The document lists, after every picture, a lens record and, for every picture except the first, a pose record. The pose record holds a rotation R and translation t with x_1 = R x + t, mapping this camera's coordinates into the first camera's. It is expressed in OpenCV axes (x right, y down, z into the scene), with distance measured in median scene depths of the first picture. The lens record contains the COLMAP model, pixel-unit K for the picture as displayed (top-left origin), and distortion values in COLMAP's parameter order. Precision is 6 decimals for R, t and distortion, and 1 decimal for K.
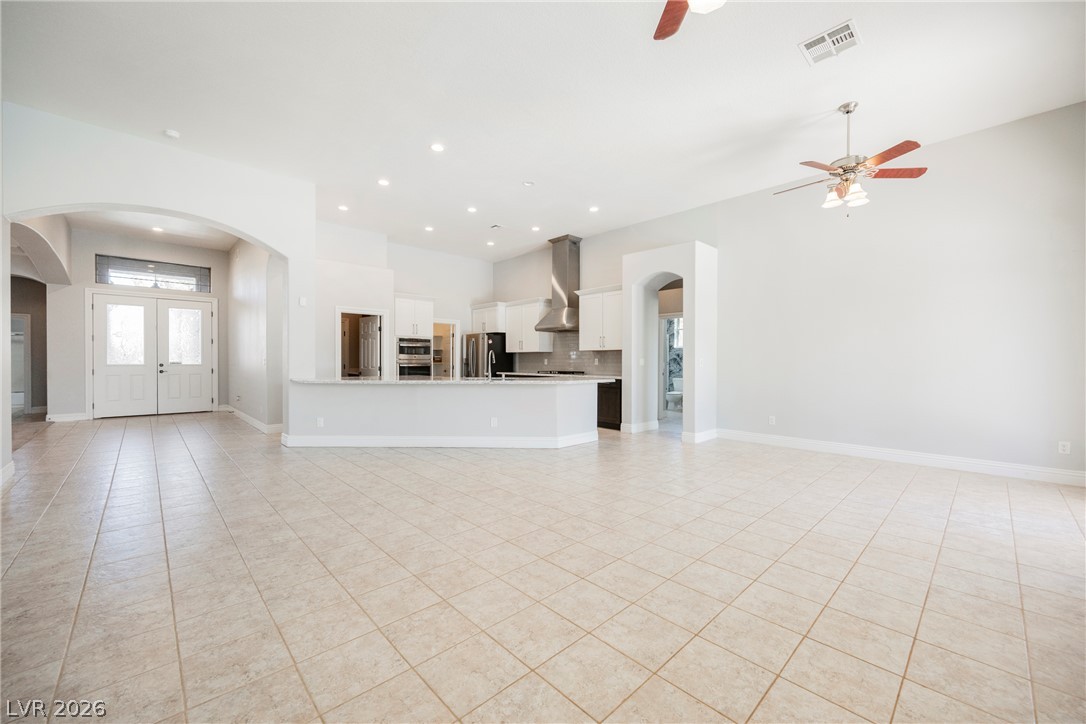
lens RADIAL K [[425.5, 0, 546.2], [0, 425.5, 364.3], [0, 0, 1]] dist [0.003189, 0.000152]
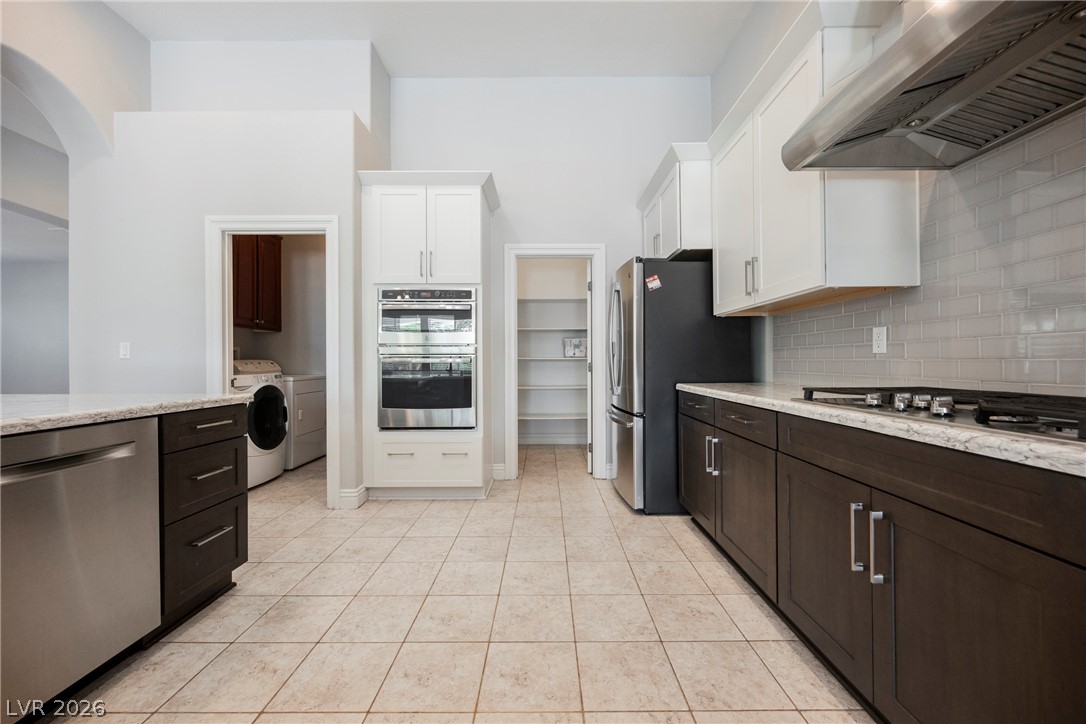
lens RADIAL K [[439.7, 0, 545.1], [0, 439.7, 363.4], [0, 0, 1]] dist [-0.001080, -0.000132]
pose [[0.729391, -0.005165, -0.684078, 0.027214], [0.001480, 0.999981, -0.005973, 0.006054], [0.684096, 0.003344, 0.729384, 0.773595]]
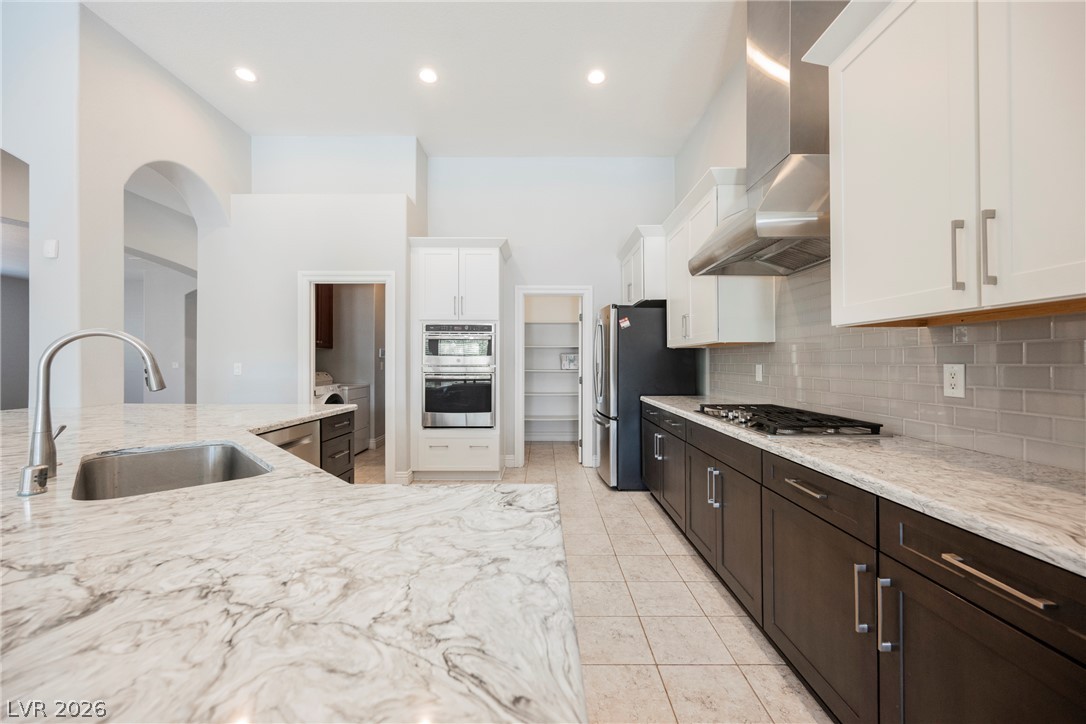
lens RADIAL K [[431.3, 0, 543.0], [0, 431.3, 362.0], [0, 0, 1]] dist [-0.002800, -0.000316]
pose [[0.727399, -0.005003, -0.686197, 0.108295], [-0.003224, 0.999937, -0.010707, -0.011110], [0.686207, 0.010001, 0.727337, 0.684107]]
